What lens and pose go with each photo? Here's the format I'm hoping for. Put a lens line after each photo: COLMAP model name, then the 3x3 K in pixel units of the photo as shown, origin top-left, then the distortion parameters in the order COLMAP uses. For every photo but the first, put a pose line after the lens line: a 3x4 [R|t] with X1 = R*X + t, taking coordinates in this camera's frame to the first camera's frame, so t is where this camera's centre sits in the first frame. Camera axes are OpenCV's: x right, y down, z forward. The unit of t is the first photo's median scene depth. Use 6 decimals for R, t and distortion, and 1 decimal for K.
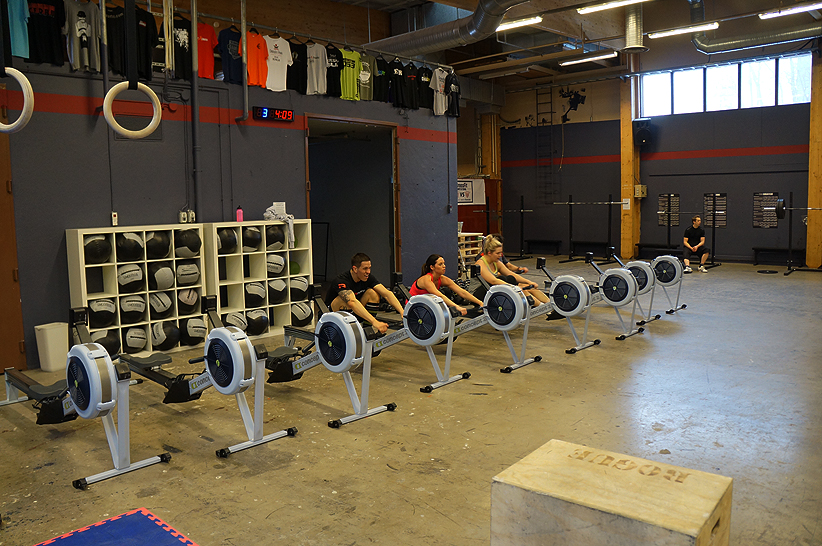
lens RADIAL K [[655.3, 0, 411.0], [0, 655.3, 273.0], [0, 0, 1]] dist [-0.076872, 0.005446]
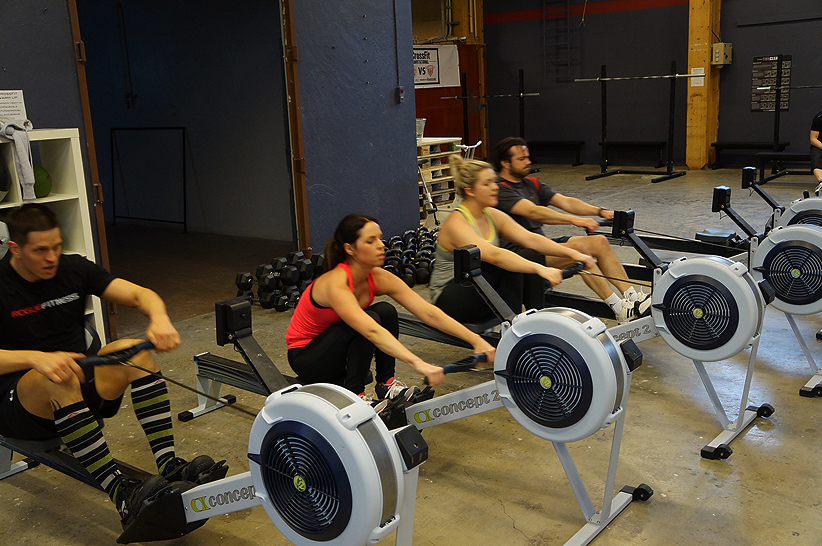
lens RADIAL K [[834.2, 0, 411.0], [0, 834.2, 273.0], [0, 0, 1]] dist [-0.026441, -0.007317]
pose [[0.997370, -0.046956, 0.055217, 0.023105], [0.040699, 0.993160, 0.109439, -0.026502], [-0.059978, -0.106904, 0.992459, 0.295608]]
